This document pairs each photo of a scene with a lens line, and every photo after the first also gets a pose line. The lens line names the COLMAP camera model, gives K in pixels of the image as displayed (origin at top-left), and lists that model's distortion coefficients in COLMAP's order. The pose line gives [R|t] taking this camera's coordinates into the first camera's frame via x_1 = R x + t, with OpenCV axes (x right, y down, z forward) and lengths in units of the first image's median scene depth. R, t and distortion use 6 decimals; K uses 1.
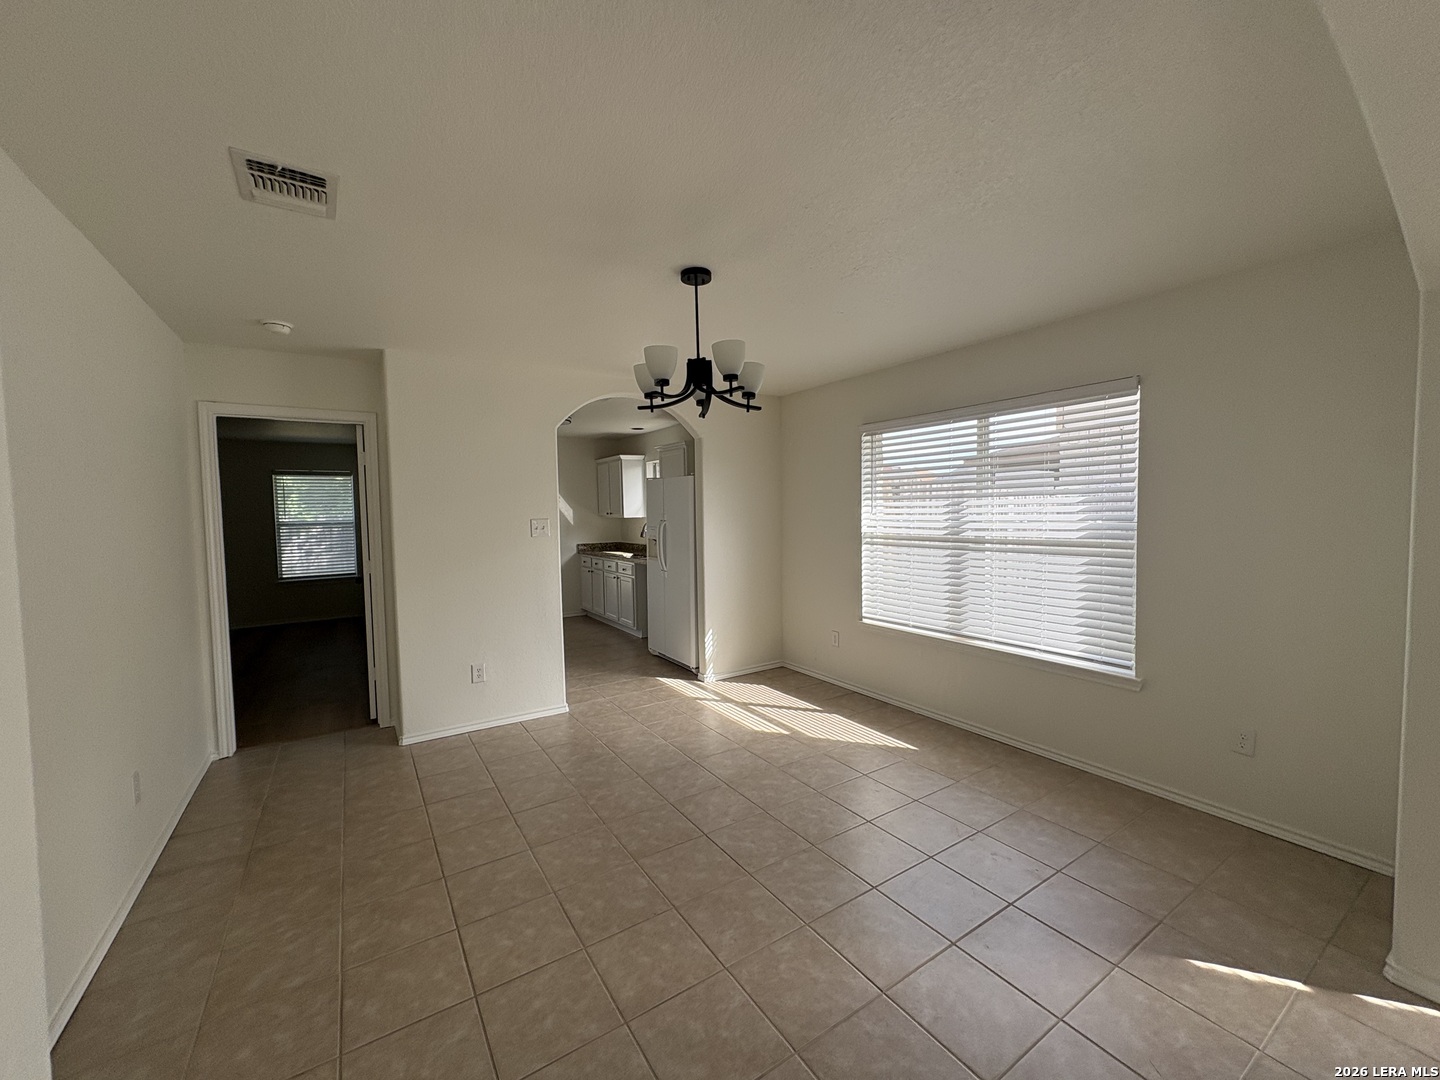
lens RADIAL K [[571.1, 0, 720.0], [0, 571.1, 540.0], [0, 0, 1]] dist [-0.001285, -0.000517]
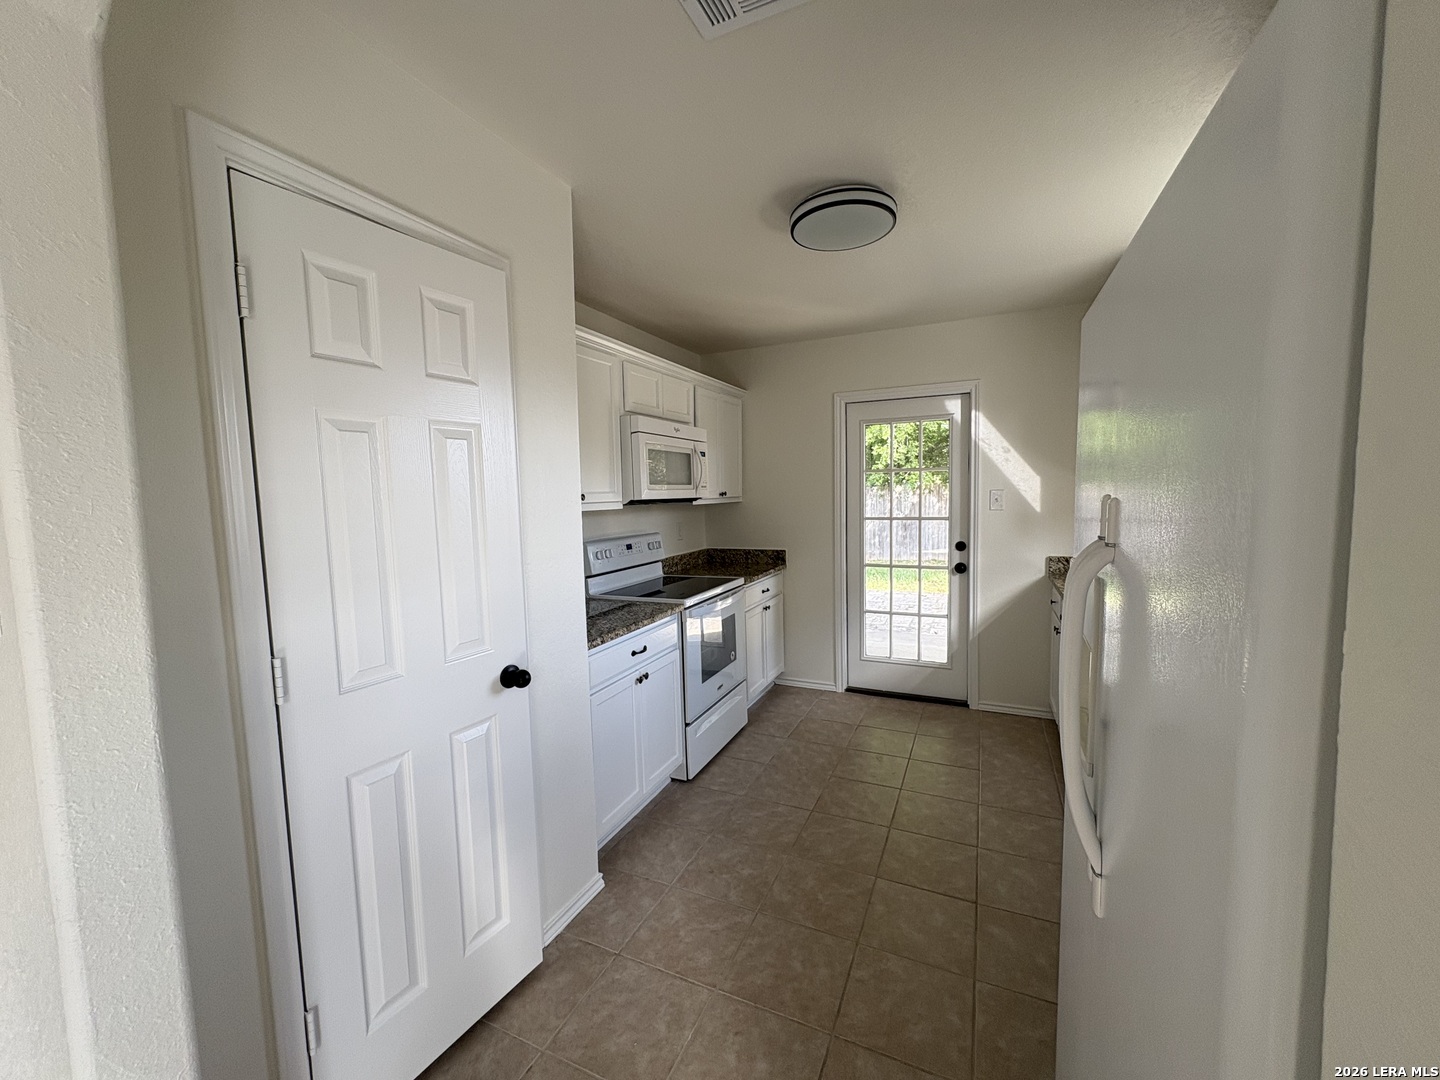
lens RADIAL K [[571.1, 0, 720.0], [0, 571.1, 540.0], [0, 0, 1]] dist [-0.001285, -0.000517]
pose [[0.532025, 0.073559, -0.843527, -0.018373], [-0.027138, 0.997189, 0.069842, -0.030927], [0.846293, -0.014266, 0.532526, 0.596807]]
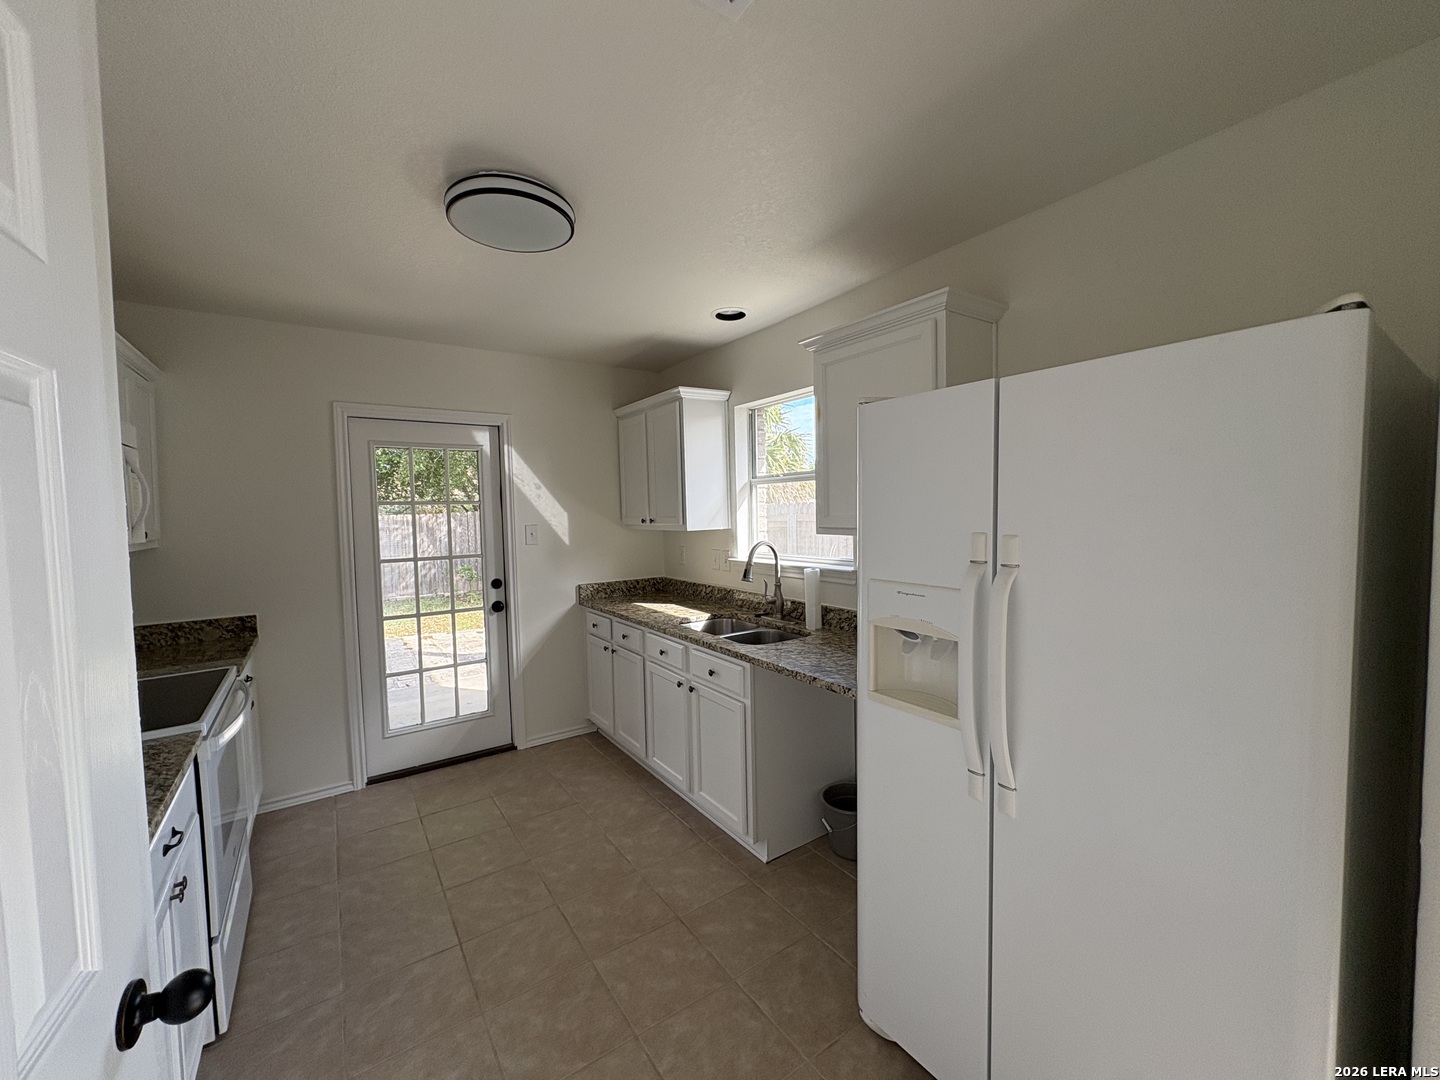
lens RADIAL K [[571.1, 0, 720.0], [0, 571.1, 540.0], [0, 0, 1]] dist [-0.001285, -0.000517]
pose [[0.999539, -0.006415, 0.029671, -0.155106], [0.006370, 0.999978, 0.001633, -0.032653], [-0.029681, -0.001443, 0.999558, 0.556455]]
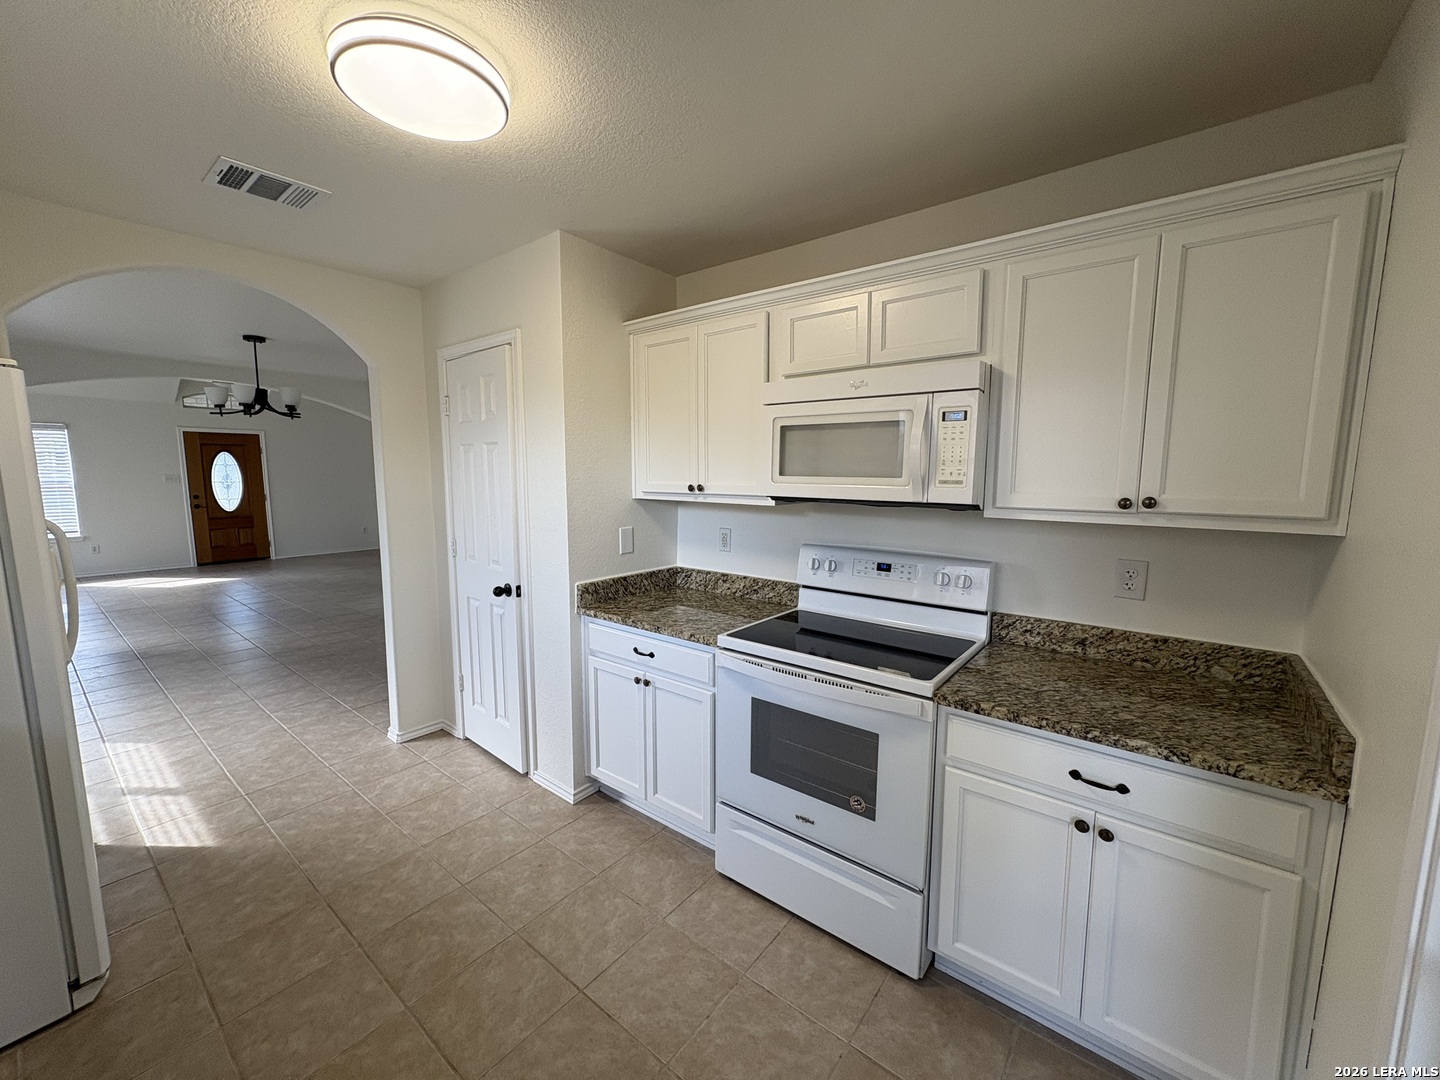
lens RADIAL K [[571.1, 0, 720.0], [0, 571.1, 540.0], [0, 0, 1]] dist [-0.001285, -0.000517]
pose [[-0.948004, 0.047546, -0.314686, -0.259886], [-0.006778, 0.985537, 0.169325, -0.056708], [0.318185, 0.162653, -0.933971, 1.026537]]
